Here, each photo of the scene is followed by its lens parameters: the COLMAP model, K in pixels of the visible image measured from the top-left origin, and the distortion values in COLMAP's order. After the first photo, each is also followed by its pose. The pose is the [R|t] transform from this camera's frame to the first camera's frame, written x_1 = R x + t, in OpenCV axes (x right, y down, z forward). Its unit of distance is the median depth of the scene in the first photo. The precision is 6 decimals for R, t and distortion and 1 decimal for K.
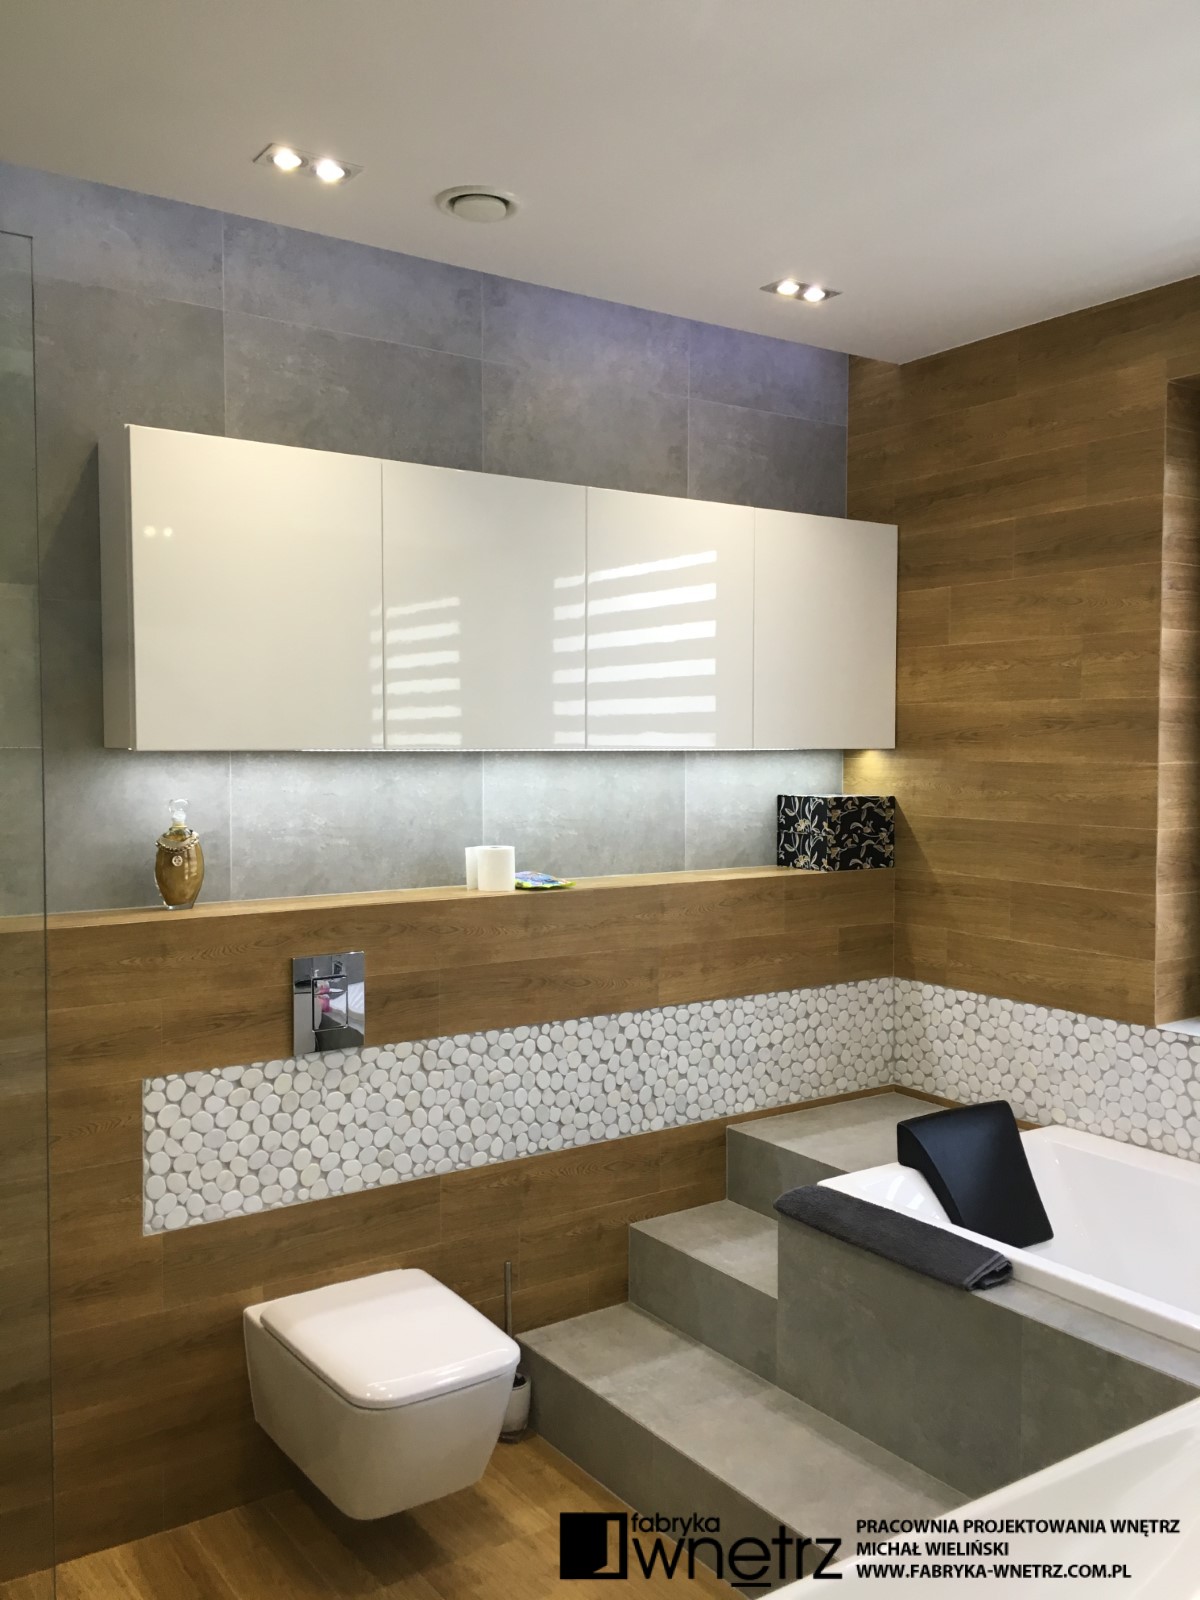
lens RADIAL K [[1355.4, 0, 600.0], [0, 1355.4, 800.0], [0, 0, 1]] dist [0.074672, -0.121085]
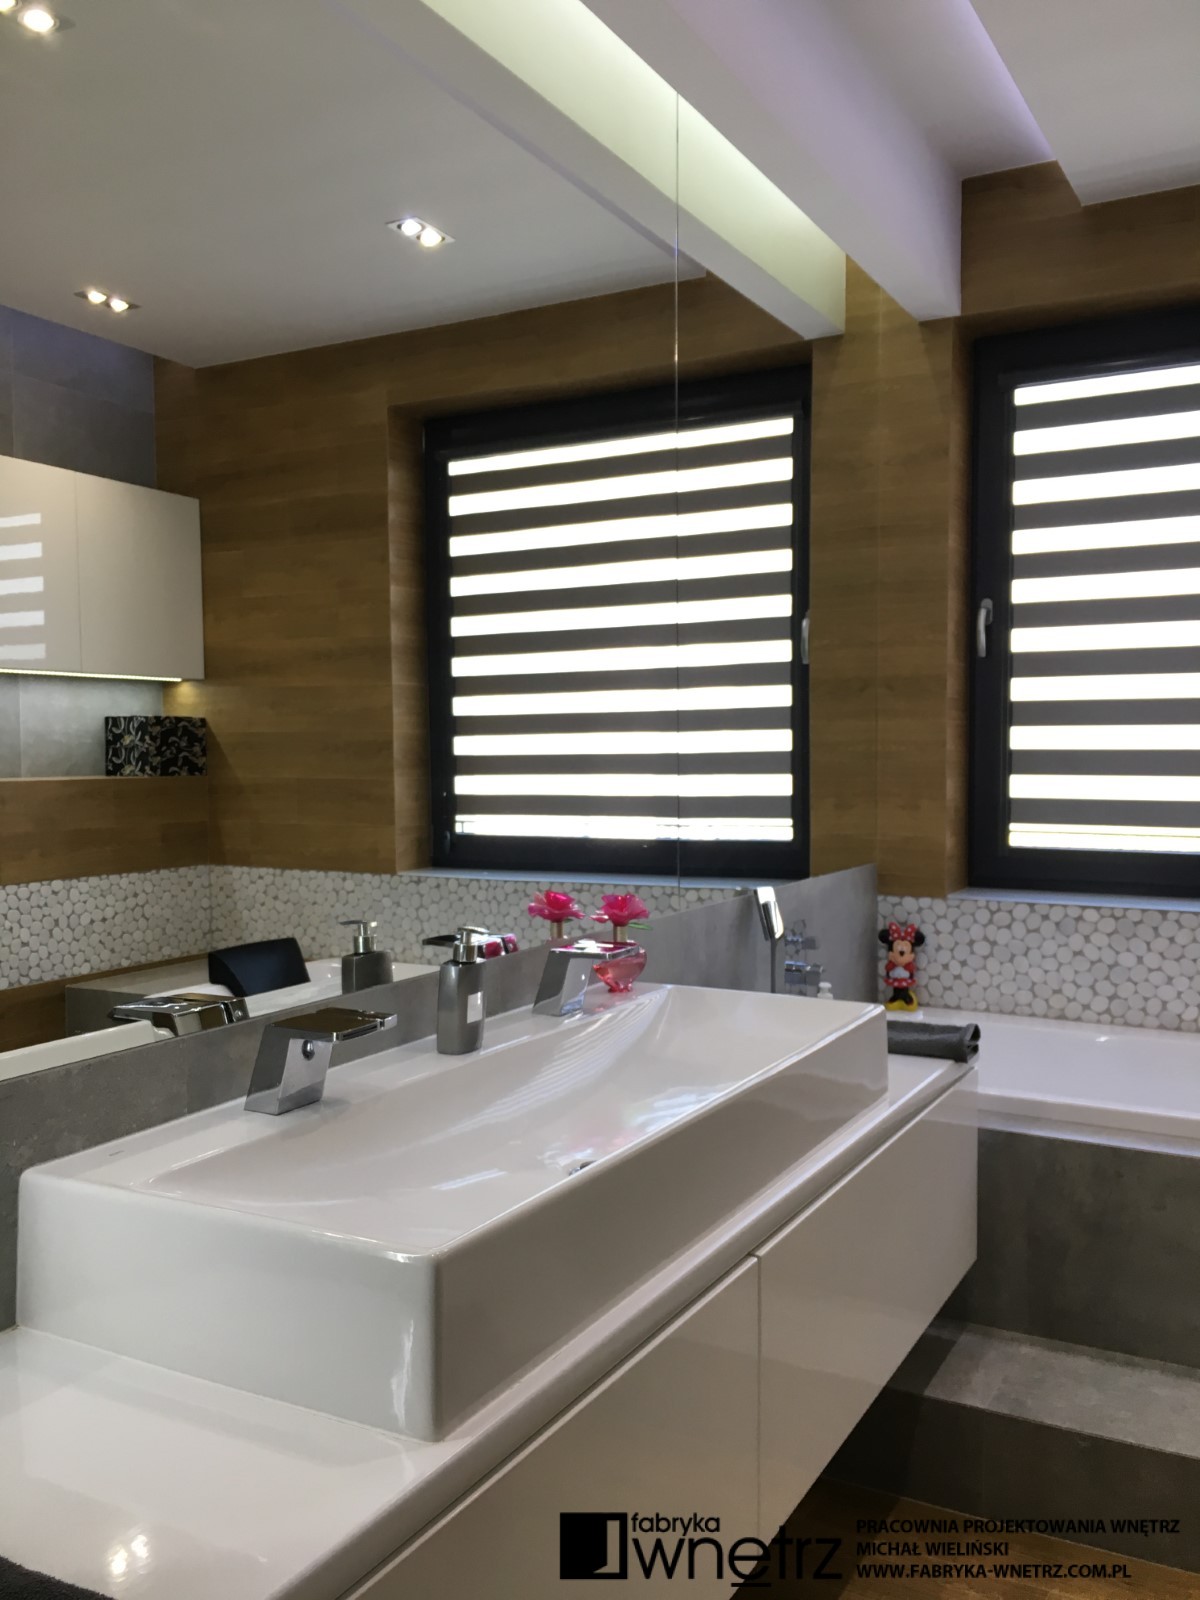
lens RADIAL K [[1362.5, 0, 605.3], [0, 1362.5, 800.5], [0, 0, 1]] dist [0.090714, -0.119588]
pose [[0.891347, -0.025405, 0.452610, -0.028897], [0.025737, 0.999654, 0.005427, 0.079218], [-0.452591, 0.006812, 0.891692, -0.298384]]
